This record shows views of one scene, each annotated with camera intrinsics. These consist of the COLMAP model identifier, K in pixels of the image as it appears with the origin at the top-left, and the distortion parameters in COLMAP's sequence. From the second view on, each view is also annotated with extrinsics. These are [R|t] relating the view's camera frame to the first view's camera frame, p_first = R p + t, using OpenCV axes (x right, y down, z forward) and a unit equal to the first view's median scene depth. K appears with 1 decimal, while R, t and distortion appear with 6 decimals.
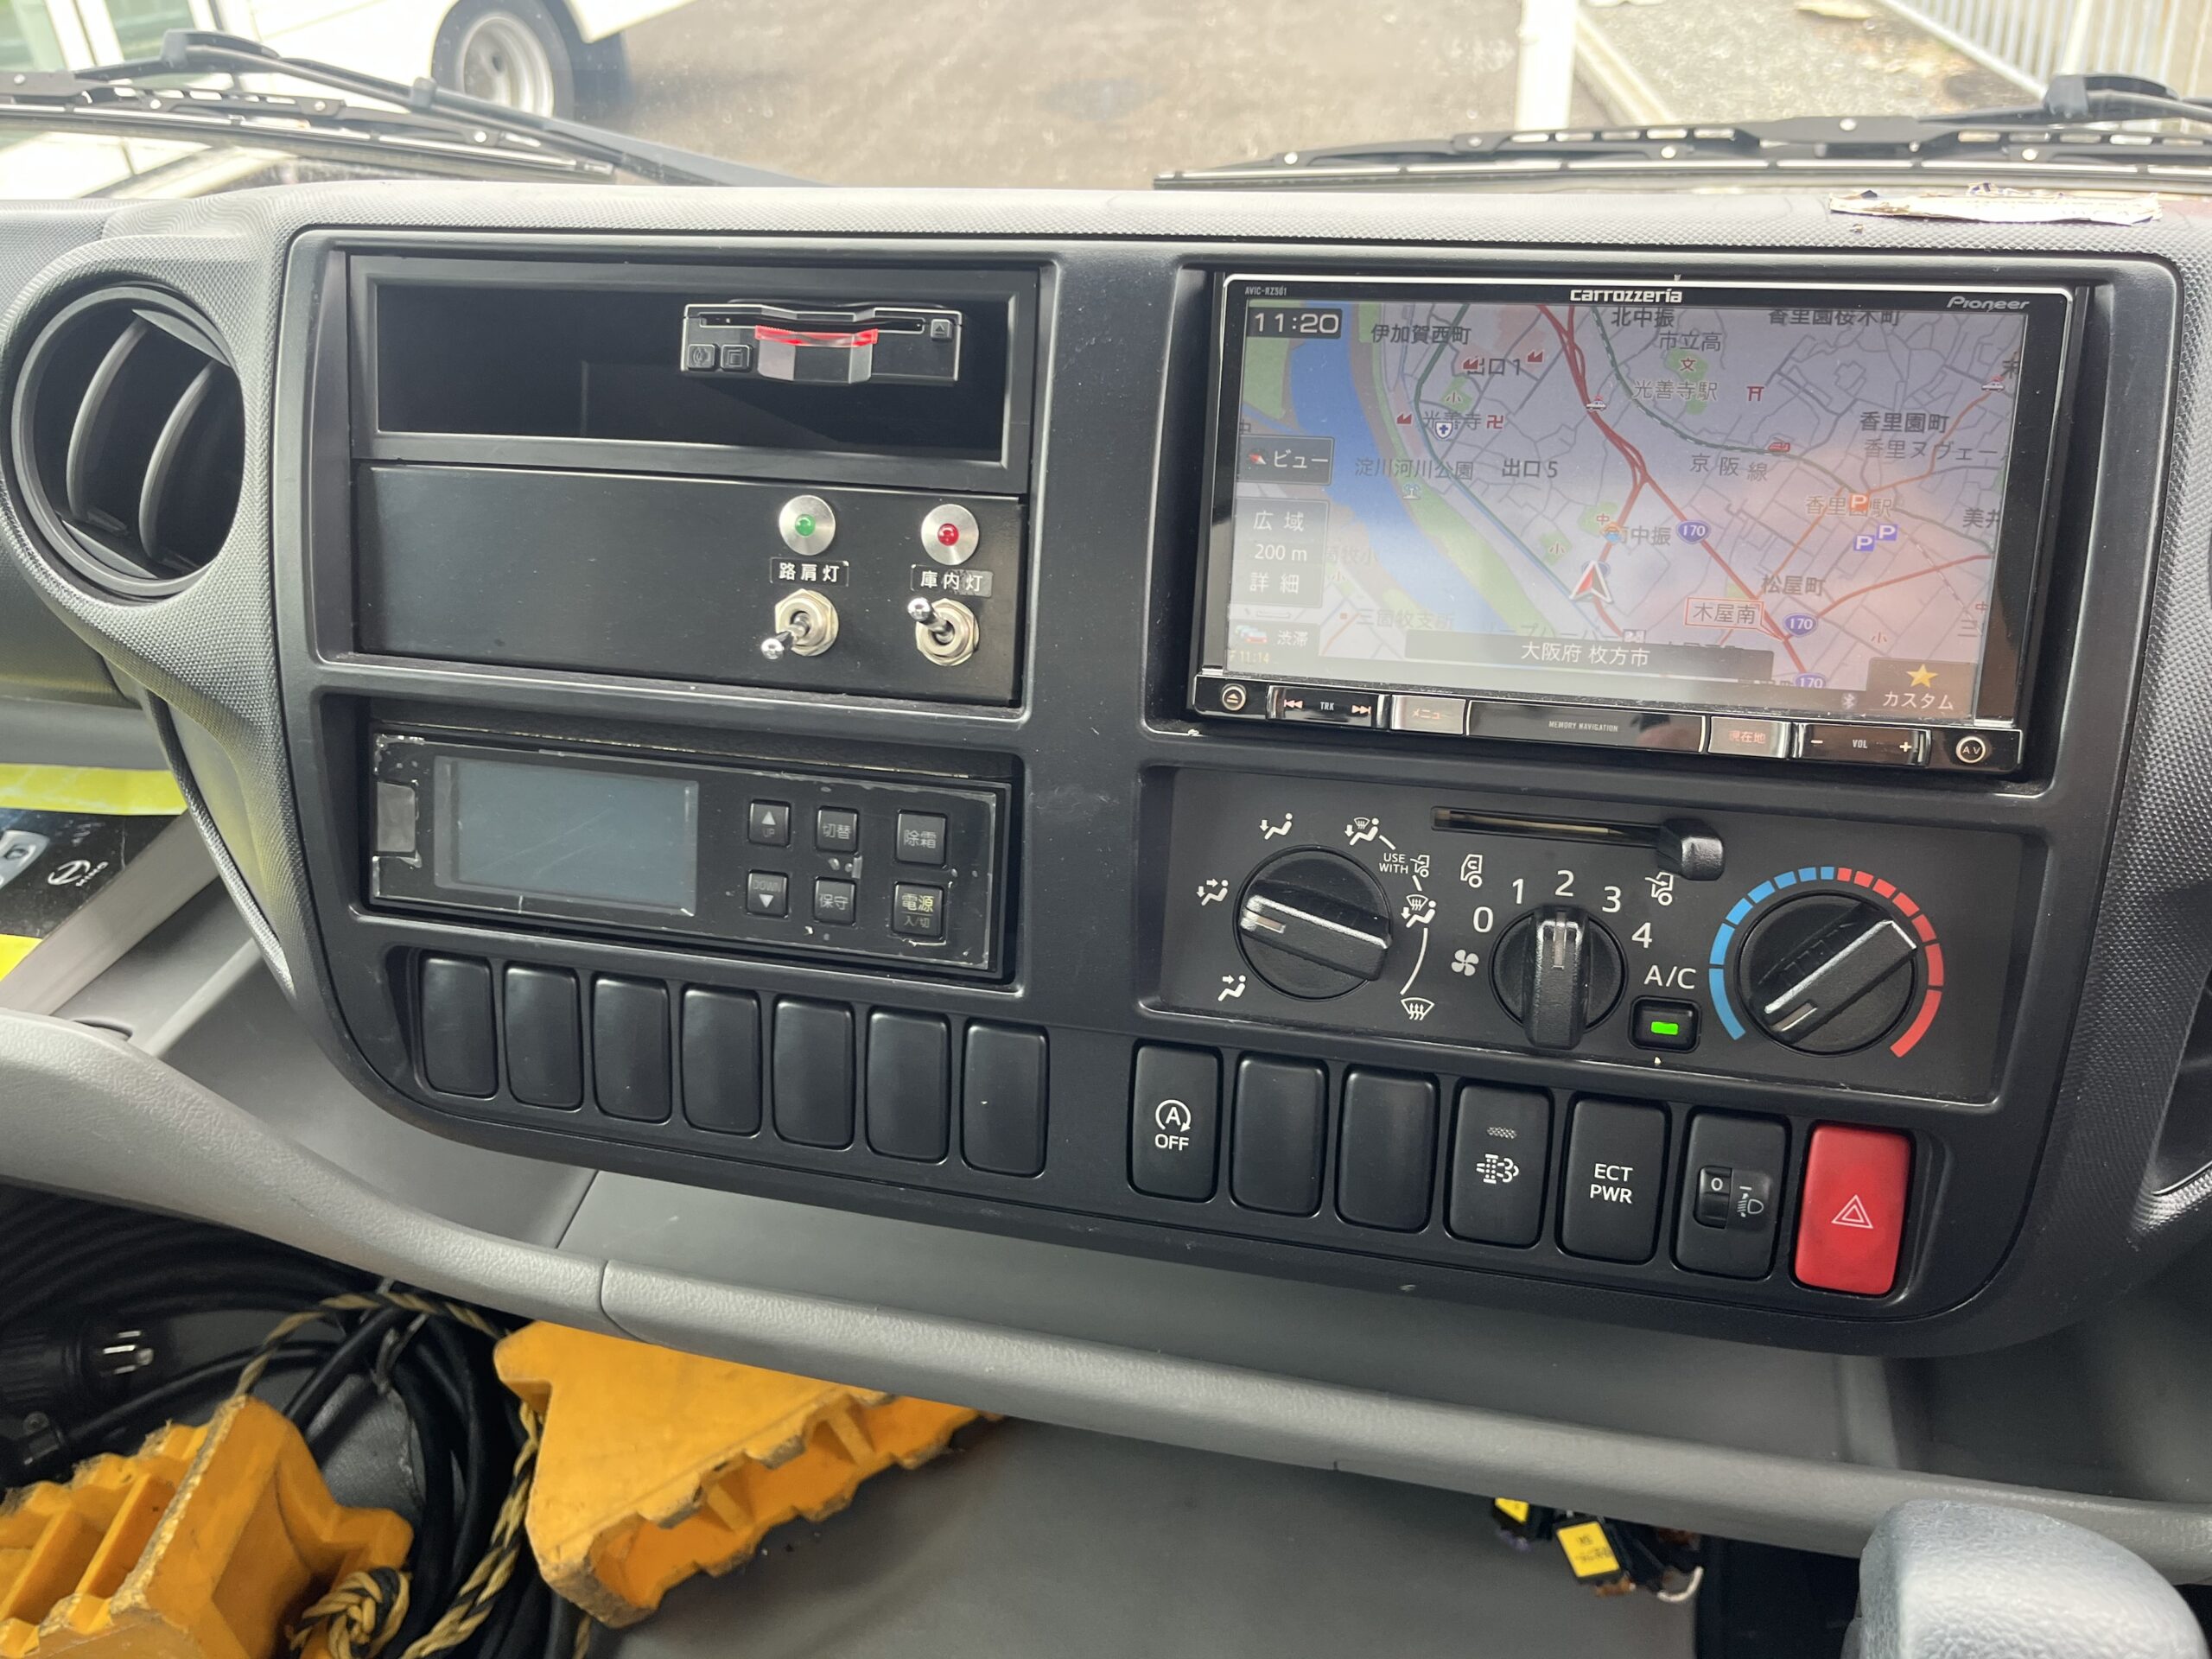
lens RADIAL K [[1757.9, 0, 1088.6], [0, 1757.9, 842.4], [0, 0, 1]] dist [0.031836, -0.038735]
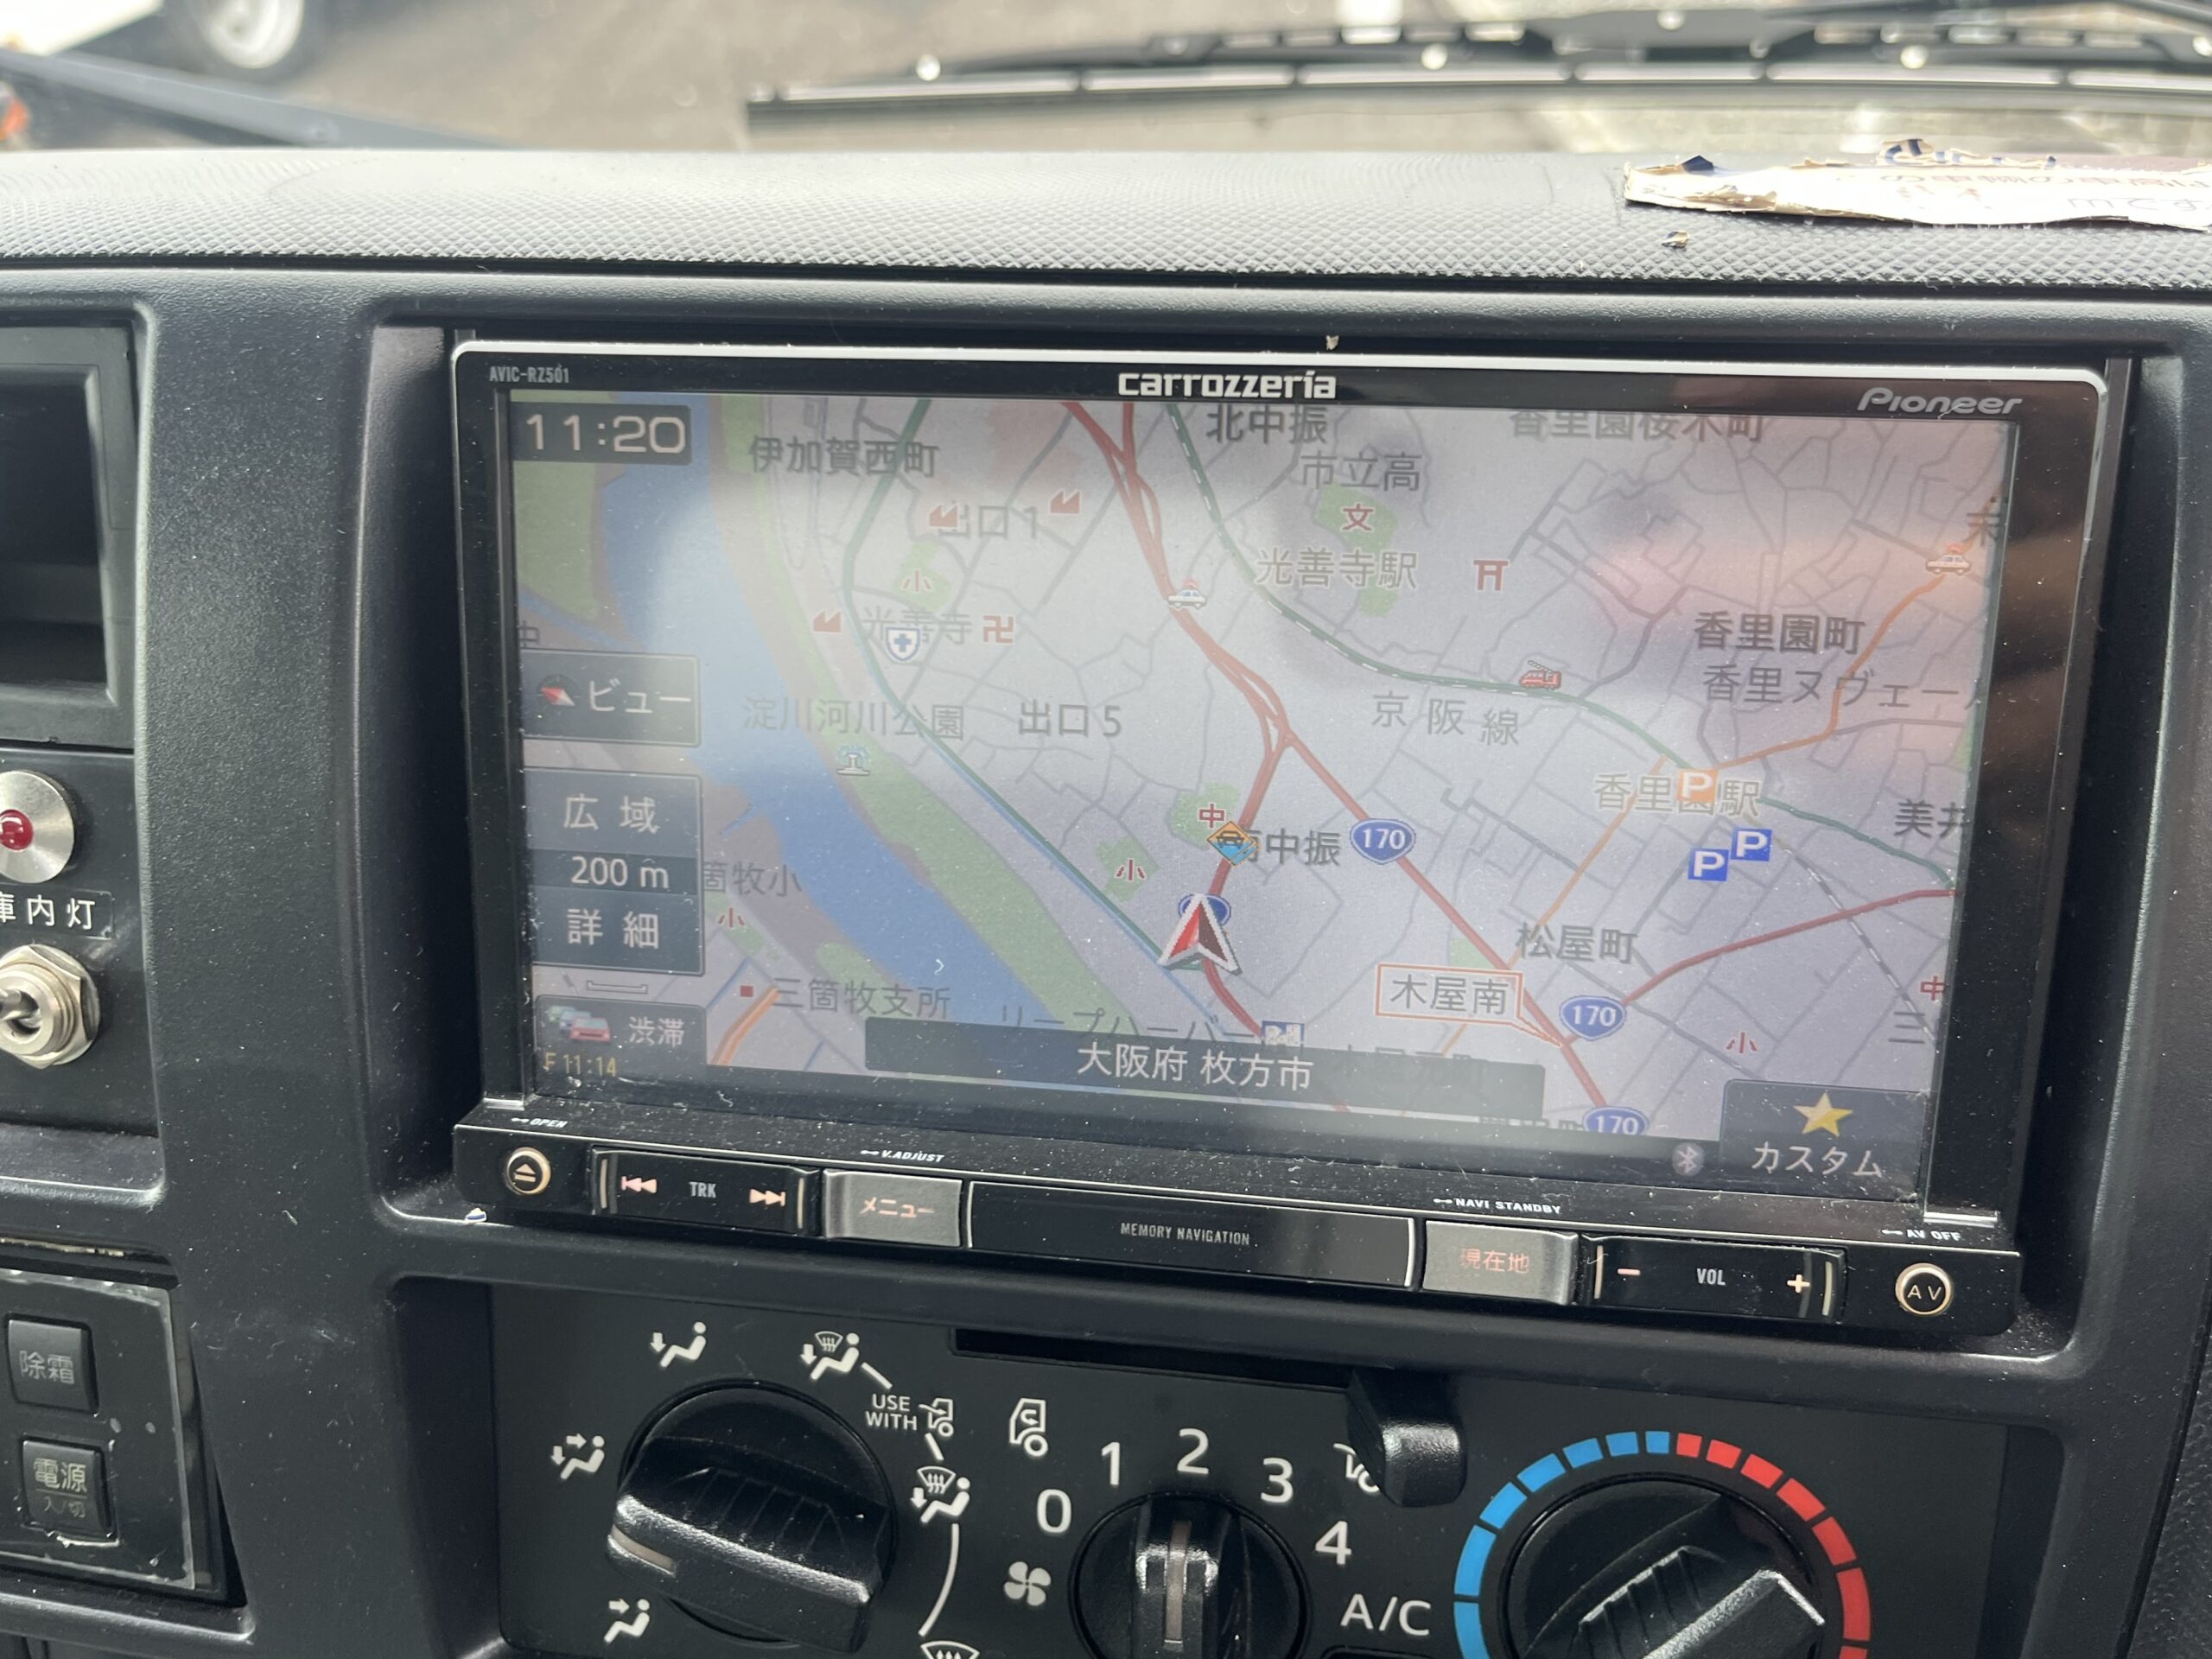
lens RADIAL K [[1757.9, 0, 1113.5], [0, 1757.9, 828.8], [0, 0, 1]] dist [0.031836, -0.038735]
pose [[0.995451, -0.044986, 0.083989, 0.211219], [0.041232, 0.998094, 0.045913, -0.196146], [-0.085895, -0.042241, 0.995408, 0.474834]]
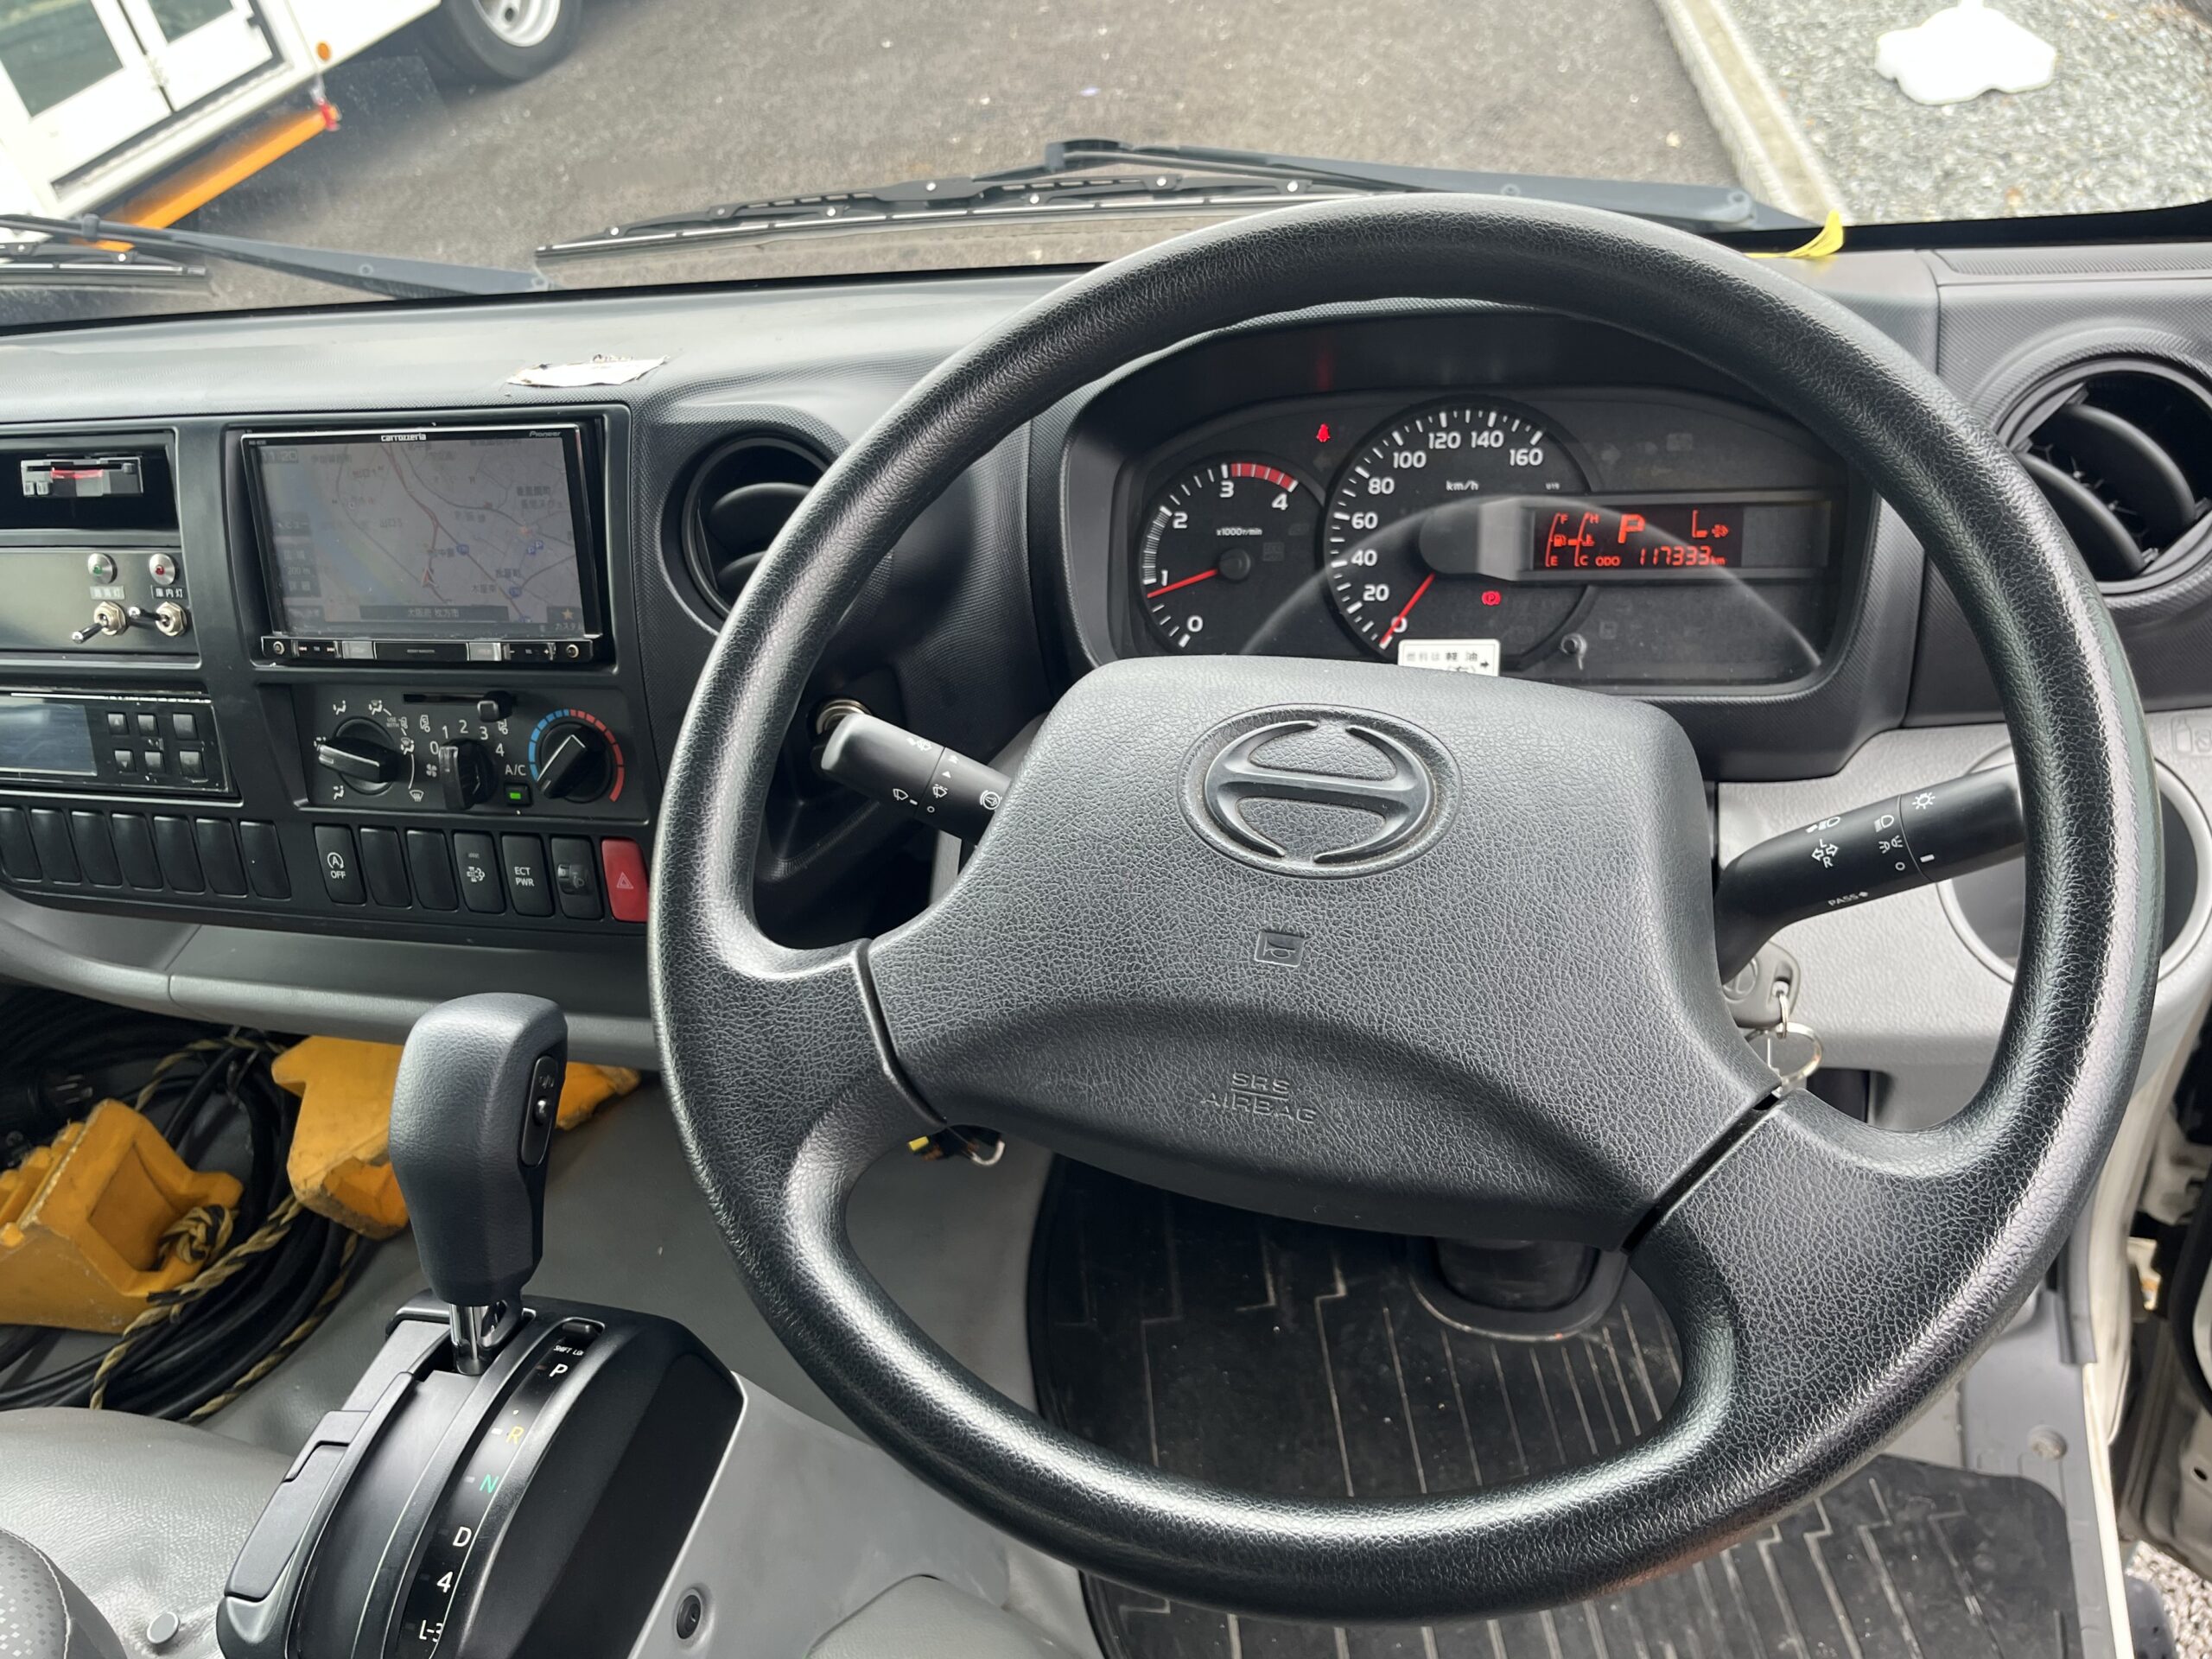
lens RADIAL K [[1757.9, 0, 1119.5], [0, 1757.9, 821.7], [0, 0, 1]] dist [0.031836, -0.038735]
pose [[0.992995, -0.075930, -0.090531, 1.182414], [0.084380, 0.992039, 0.093479, 0.006095], [0.082712, -0.100463, 0.991497, -0.916025]]
